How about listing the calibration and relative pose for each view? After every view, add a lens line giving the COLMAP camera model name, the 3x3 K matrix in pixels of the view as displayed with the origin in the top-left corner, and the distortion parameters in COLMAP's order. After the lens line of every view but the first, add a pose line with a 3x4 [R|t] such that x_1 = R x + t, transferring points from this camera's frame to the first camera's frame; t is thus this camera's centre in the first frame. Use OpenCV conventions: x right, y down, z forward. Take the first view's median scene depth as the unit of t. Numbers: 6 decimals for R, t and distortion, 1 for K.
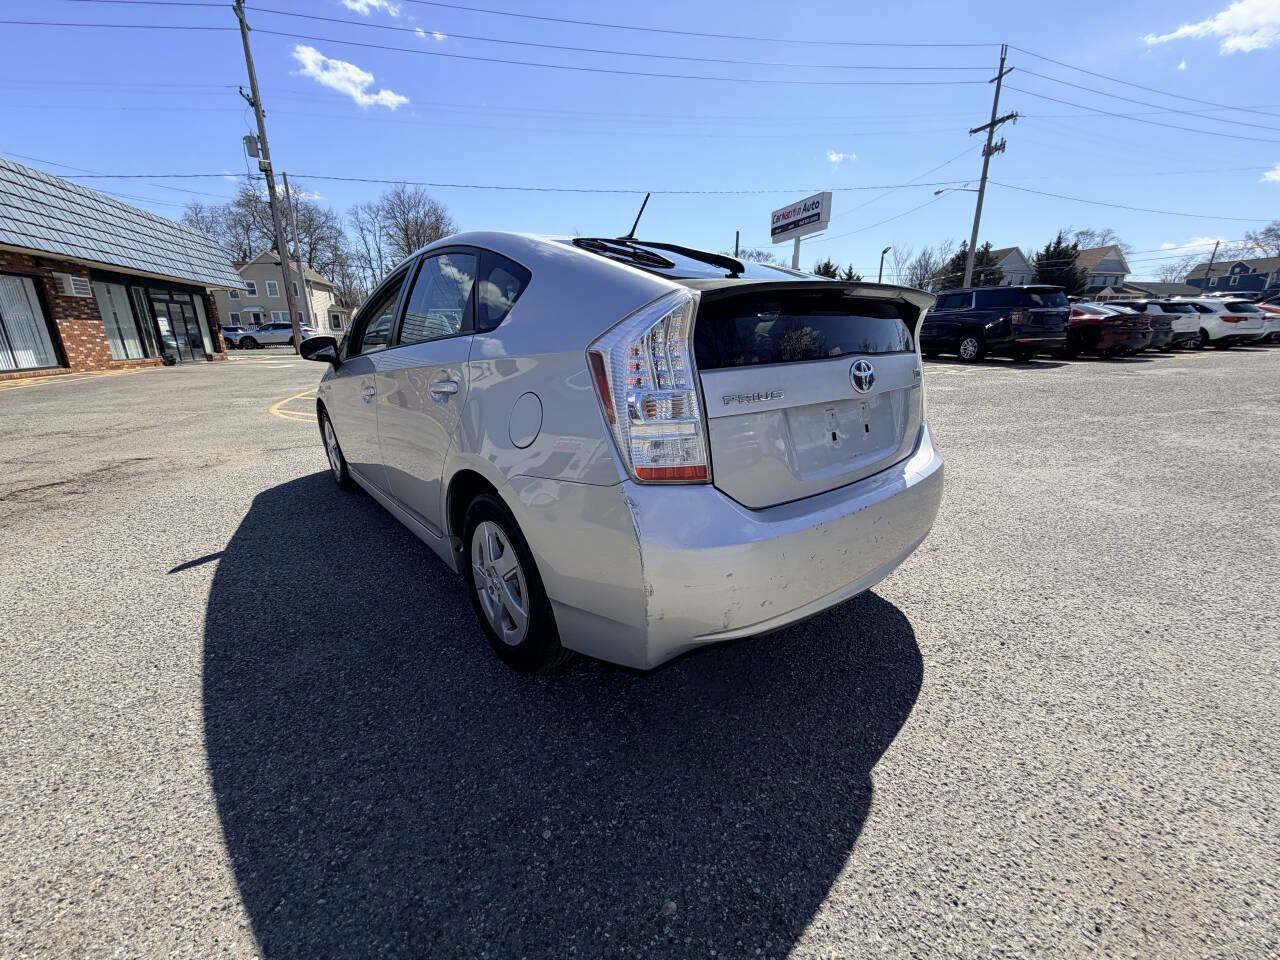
lens RADIAL K [[507.3, 0, 640.0], [0, 507.3, 480.0], [0, 0, 1]] dist [-0.000059, 0.000273]
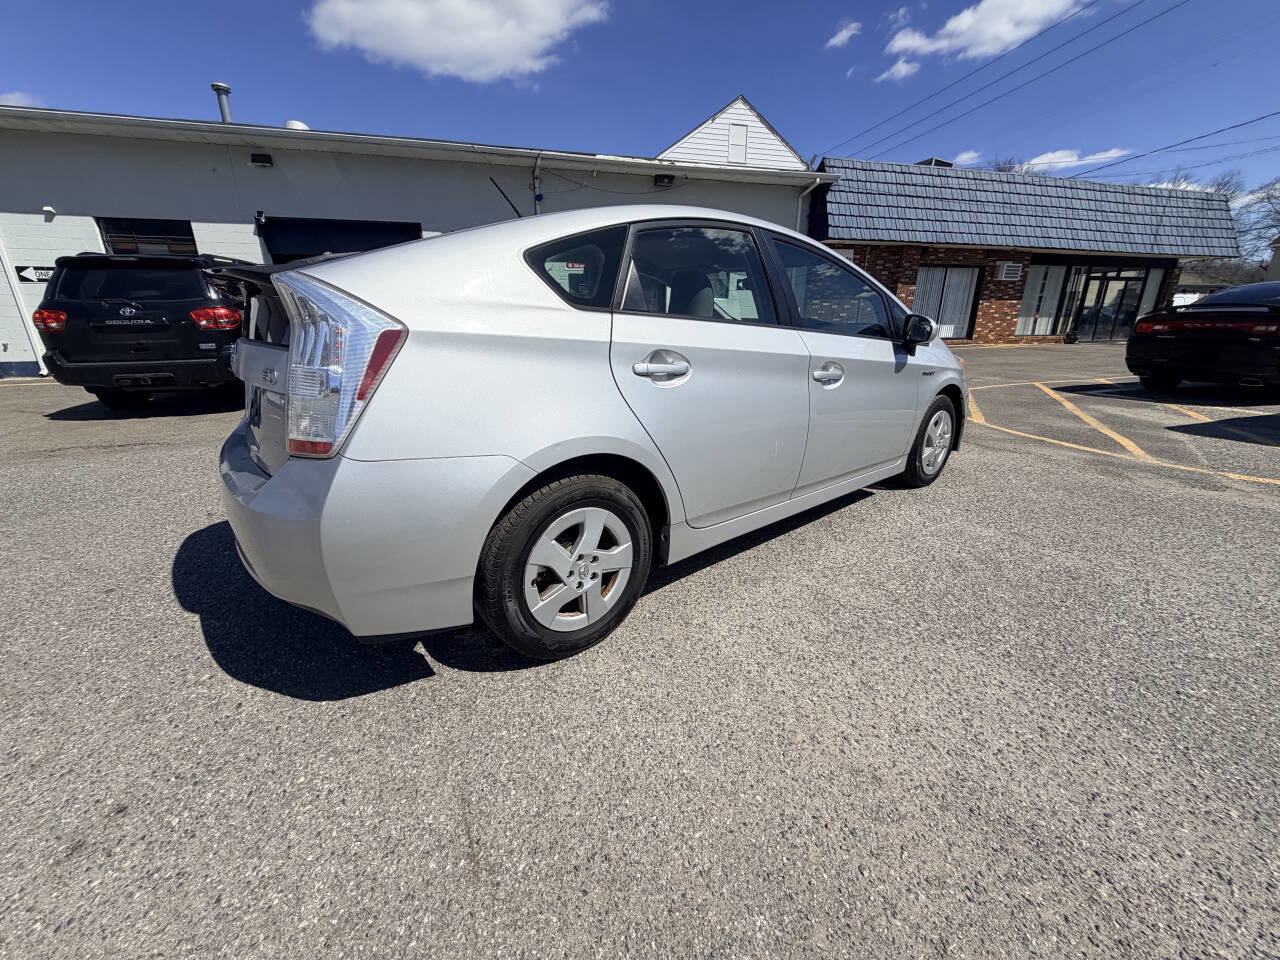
lens RADIAL K [[505.8, 0, 638.3], [0, 505.8, 480.5], [0, 0, 1]] dist [-0.000672, 0.000037]
pose [[-0.011925, 0.316526, -0.948509, 0.103889], [-0.275876, 0.910718, 0.307384, -0.036095], [0.961119, 0.265337, 0.076462, 0.121752]]
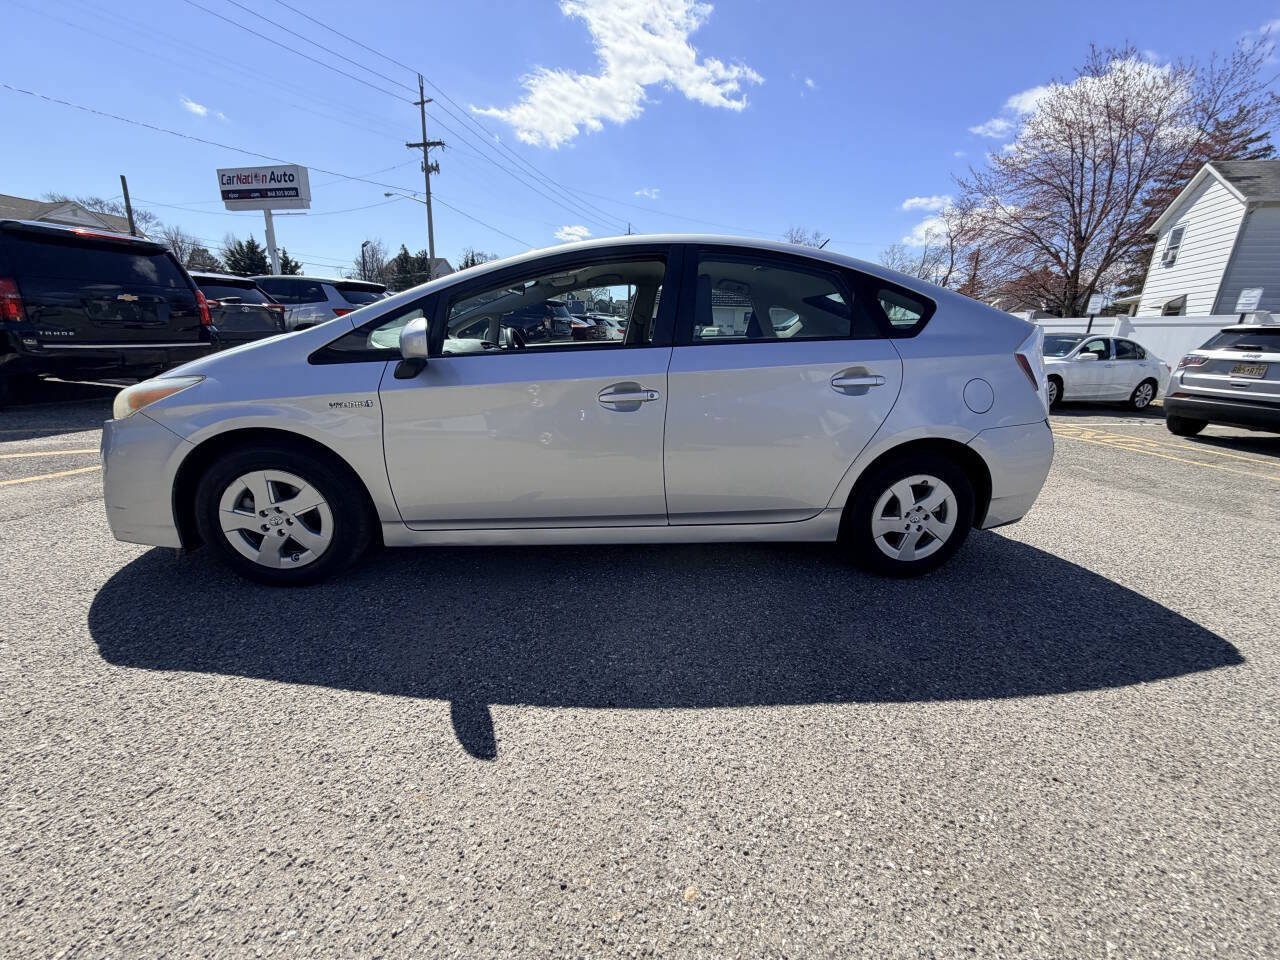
lens RADIAL K [[507.2, 0, 641.0], [0, 507.2, 478.7], [0, 0, 1]] dist [-0.000007, -0.000238]
pose [[0.553247, -0.193449, 0.810244, -0.140855], [0.188795, 0.976470, 0.104224, -0.014839], [-0.811341, 0.095309, 0.576751, 0.062443]]
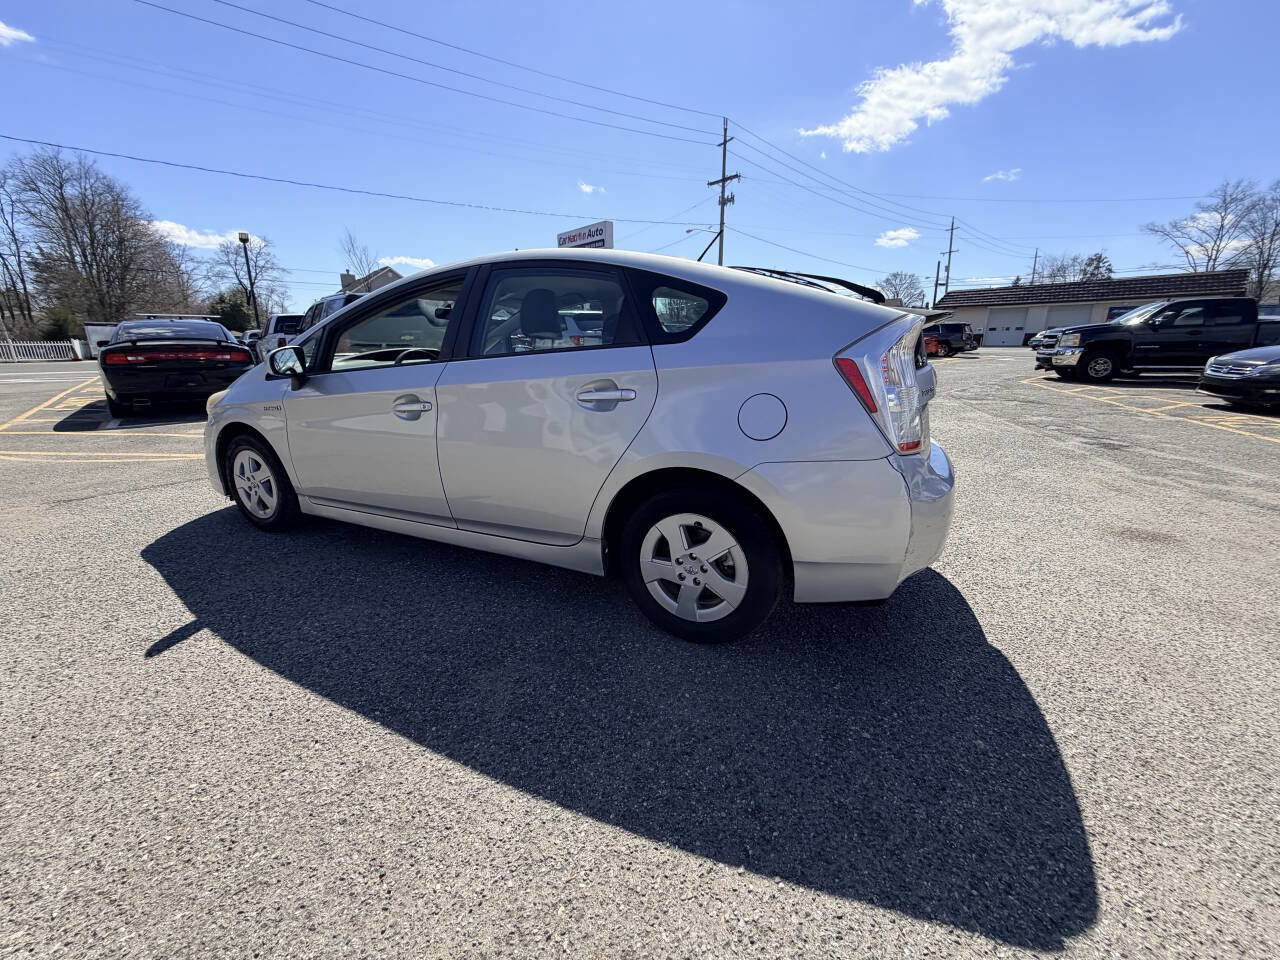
lens RADIAL K [[507.4, 0, 640.0], [0, 507.4, 478.4], [0, 0, 1]] dist [-0.000454, 0.000266]
pose [[0.912313, -0.094458, 0.398449, -0.062741], [0.107335, 0.994172, -0.010079, 0.000734], [-0.395175, 0.051963, 0.917135, 0.001644]]
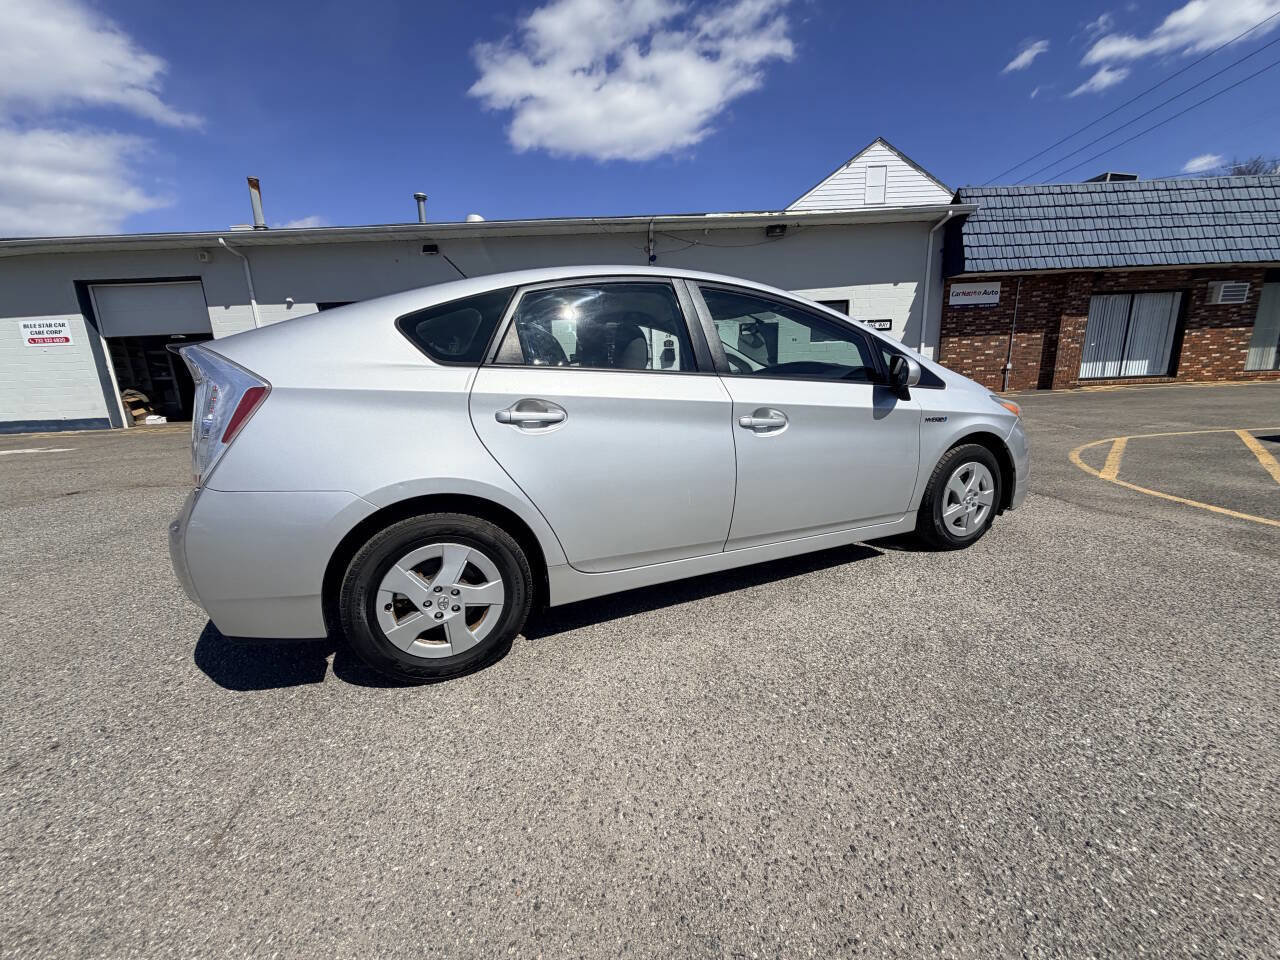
lens RADIAL K [[505.8, 0, 638.3], [0, 505.8, 480.5], [0, 0, 1]] dist [-0.000672, 0.000037]
pose [[-0.283628, 0.226818, -0.931724, 0.099040], [-0.231935, 0.926549, 0.296163, -0.047473], [0.930463, 0.300100, -0.210188, 0.162699]]
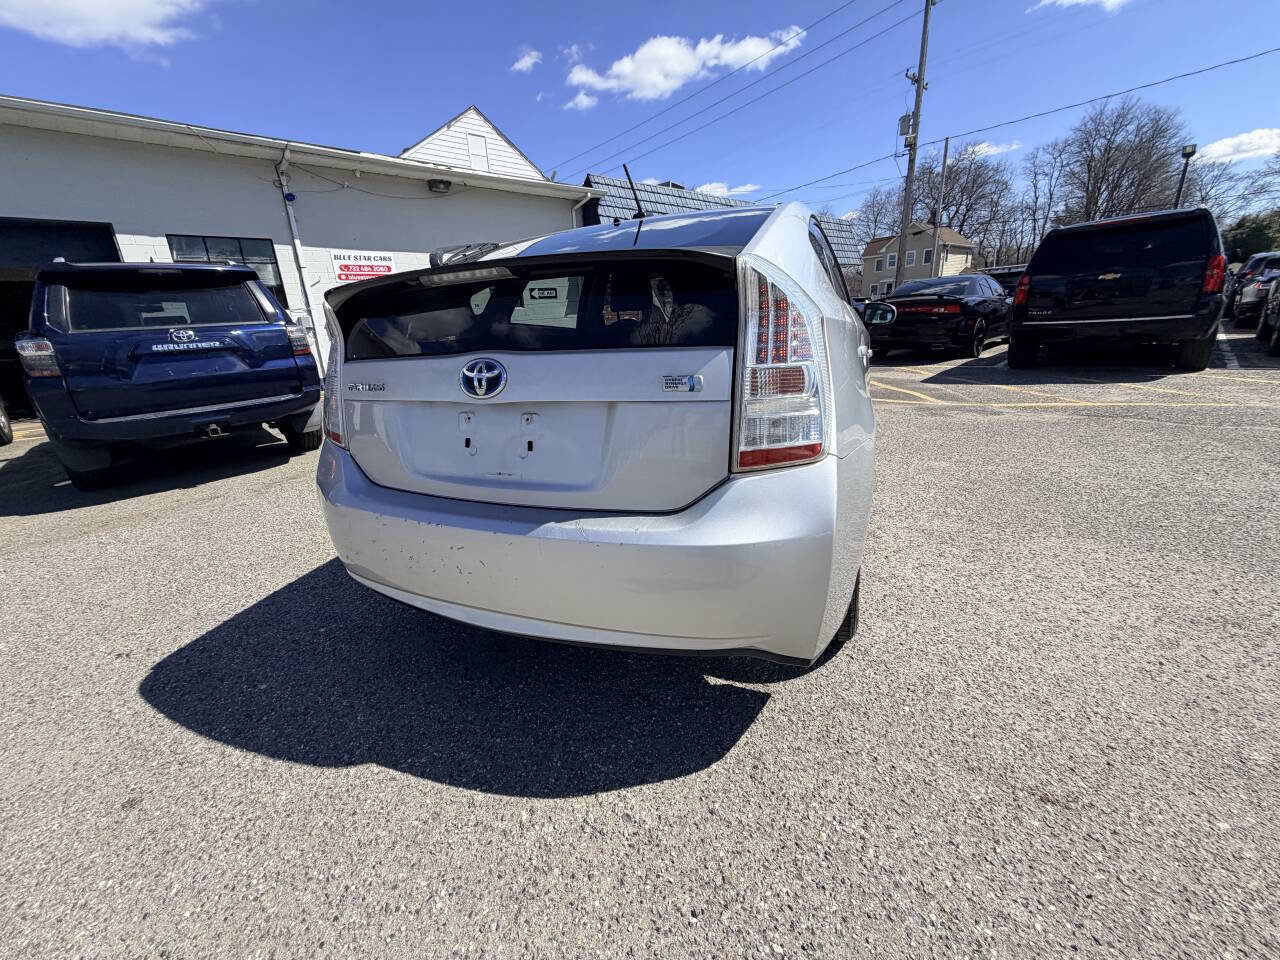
lens RADIAL K [[506.5, 0, 640.0], [0, 506.5, 480.0], [0, 0, 1]] dist [-0.000550, -0.001352]
pose [[0.454268, 0.251722, -0.854562, 0.086252], [-0.195746, 0.964011, 0.179907, -0.016181], [0.869094, 0.085551, 0.487193, 0.055731]]
